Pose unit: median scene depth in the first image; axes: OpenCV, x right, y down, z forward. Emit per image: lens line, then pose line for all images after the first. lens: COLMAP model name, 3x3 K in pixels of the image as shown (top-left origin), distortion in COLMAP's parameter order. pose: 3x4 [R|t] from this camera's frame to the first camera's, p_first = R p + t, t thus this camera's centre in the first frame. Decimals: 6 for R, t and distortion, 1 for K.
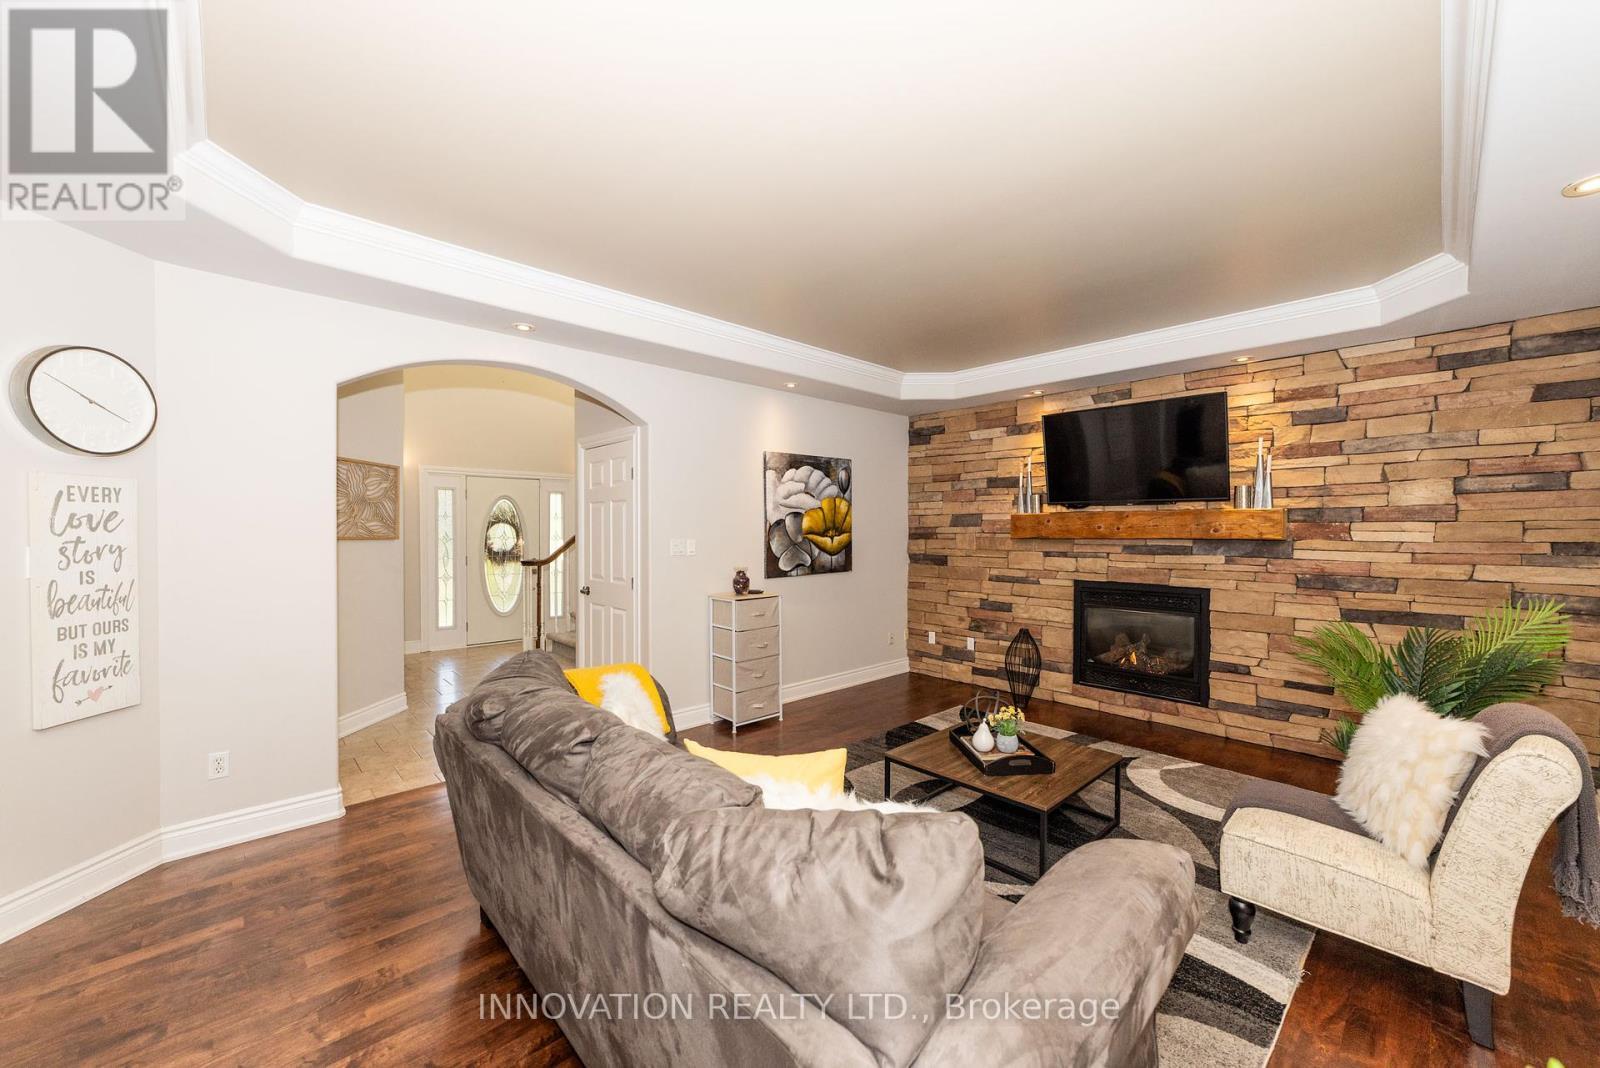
lens RADIAL K [[629.6, 0, 816.7], [0, 629.6, 546.5], [0, 0, 1]] dist [-0.019900, 0.004879]
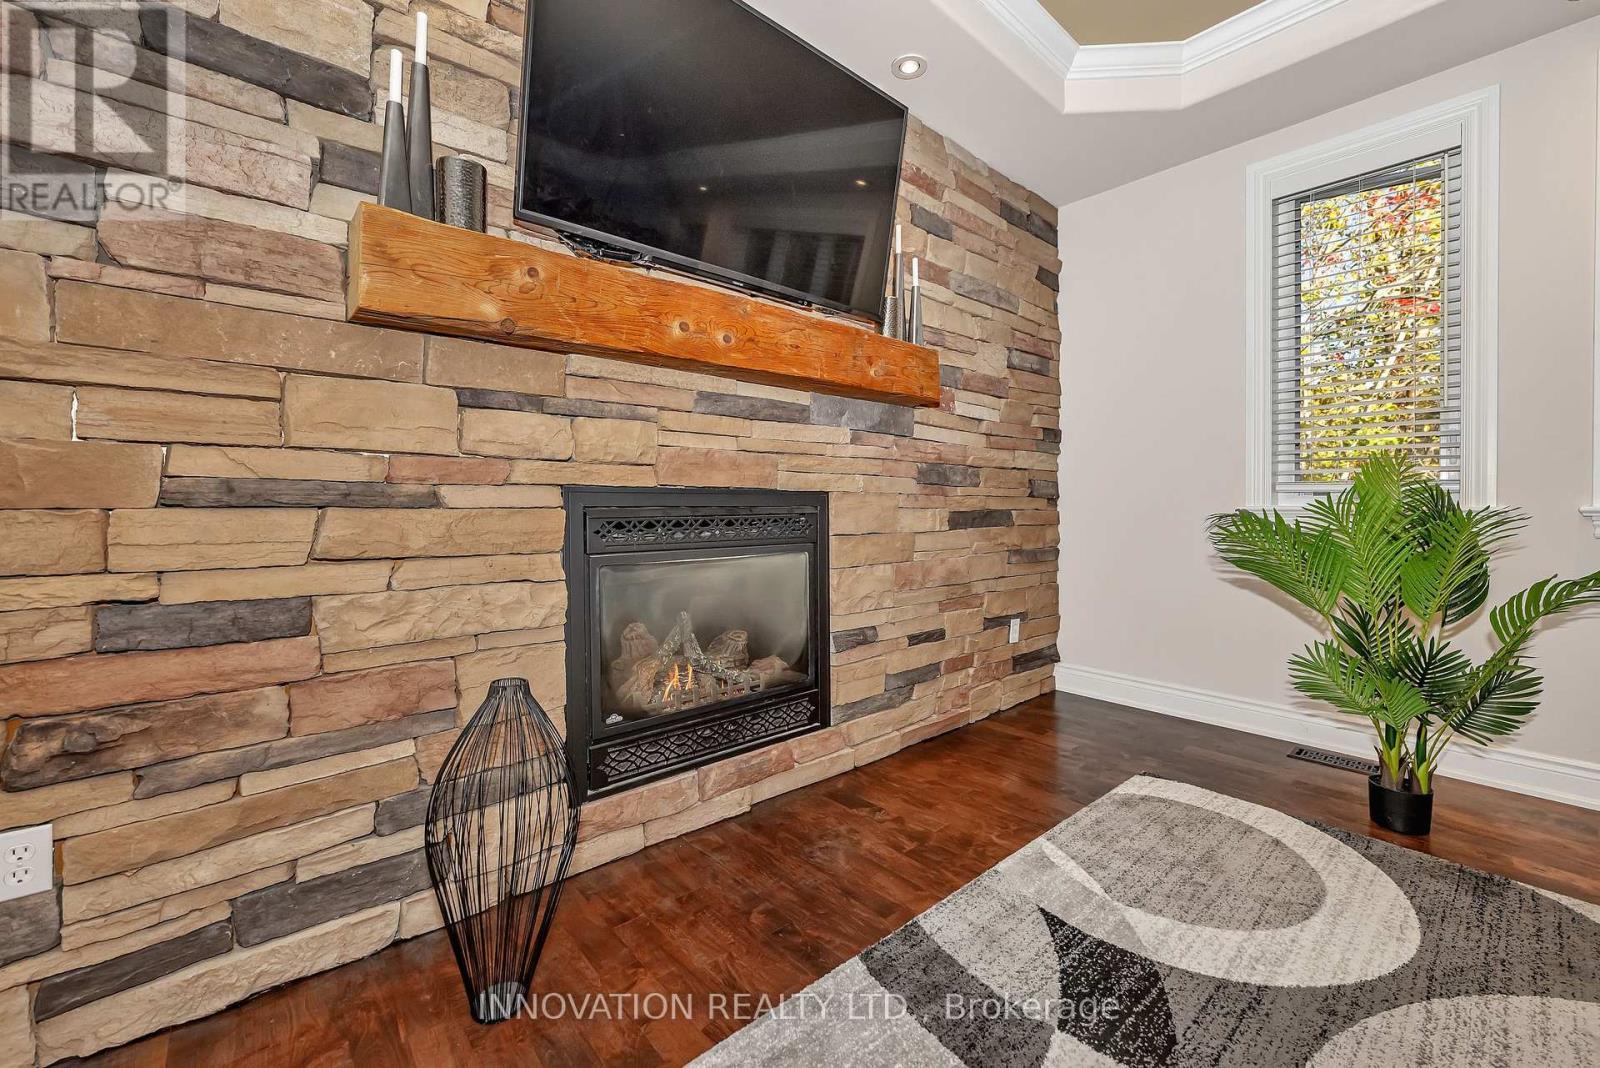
lens RADIAL K [[629.6, 0, 825.4], [0, 629.6, 515.9], [0, 0, 1]] dist [-0.019900, 0.004879]
pose [[0.086898, -0.013787, 0.996122, 0.111520], [0.044974, 0.998939, 0.009903, 0.078781], [-0.995202, 0.043939, 0.087426, 0.929743]]
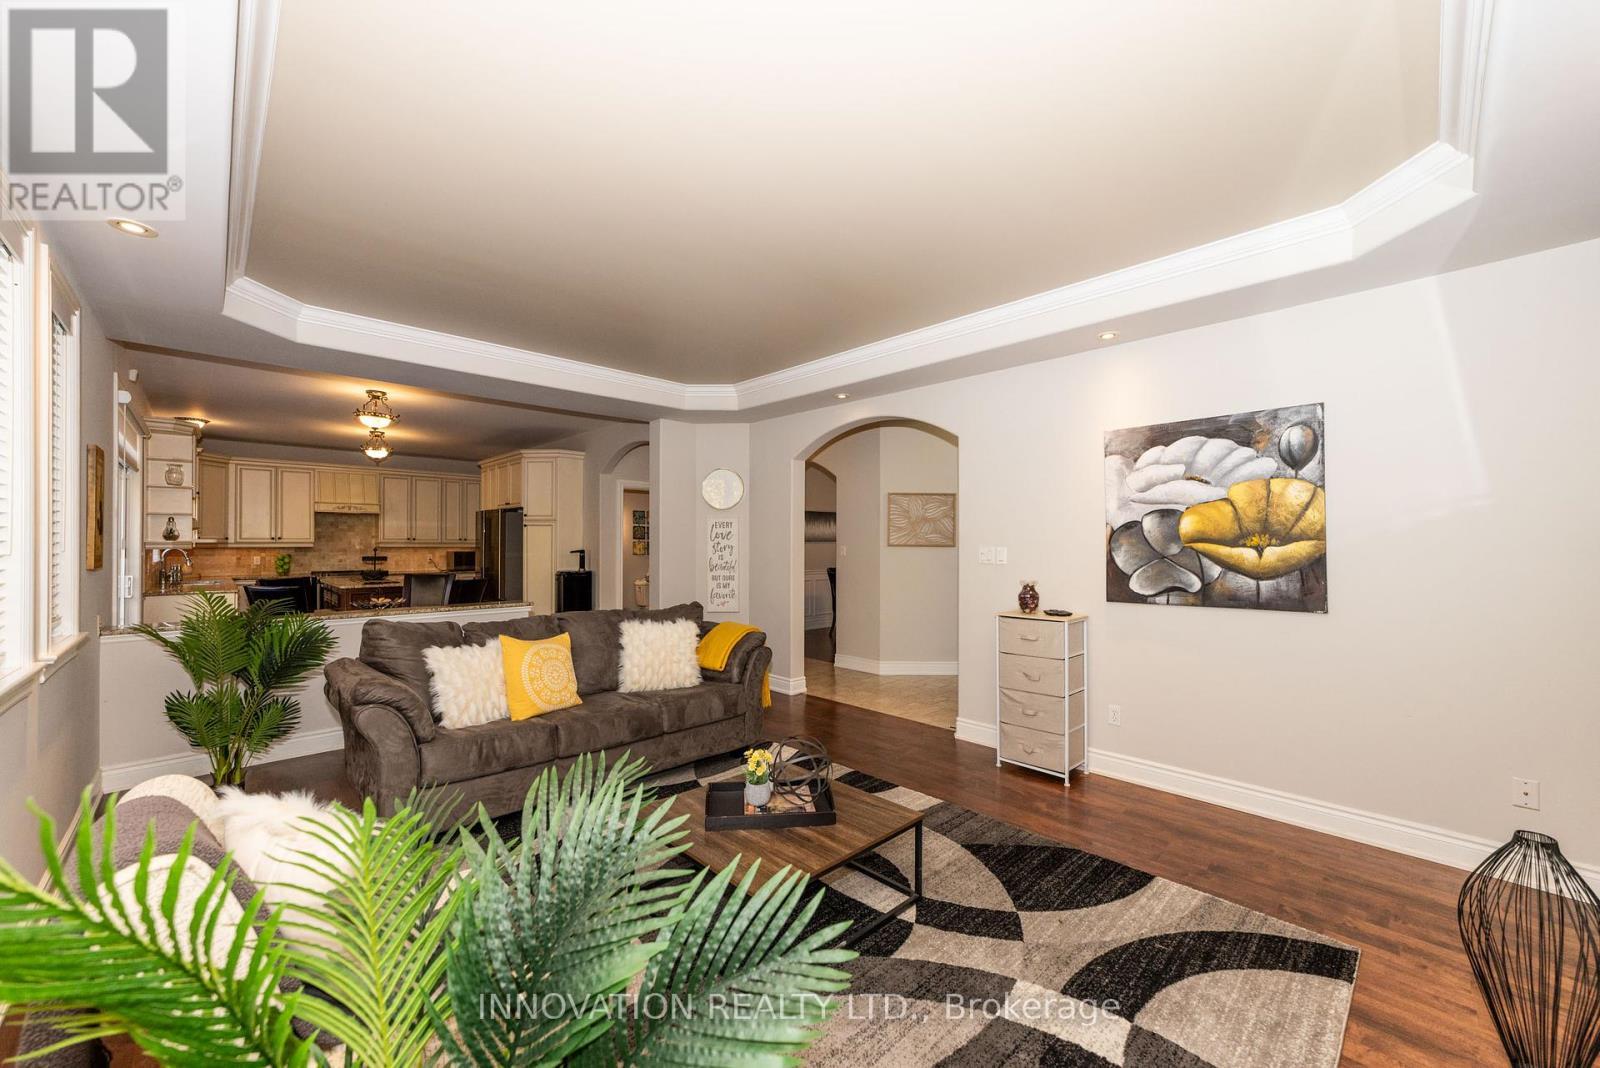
lens RADIAL K [[629.6, 0, 805.1], [0, 629.6, 544.3], [0, 0, 1]] dist [-0.019900, 0.004879]
pose [[-0.020085, -0.001759, -0.999797, 0.701938], [-0.029436, 0.999566, -0.001167, -0.005594], [0.999365, 0.029407, -0.020128, 0.686835]]
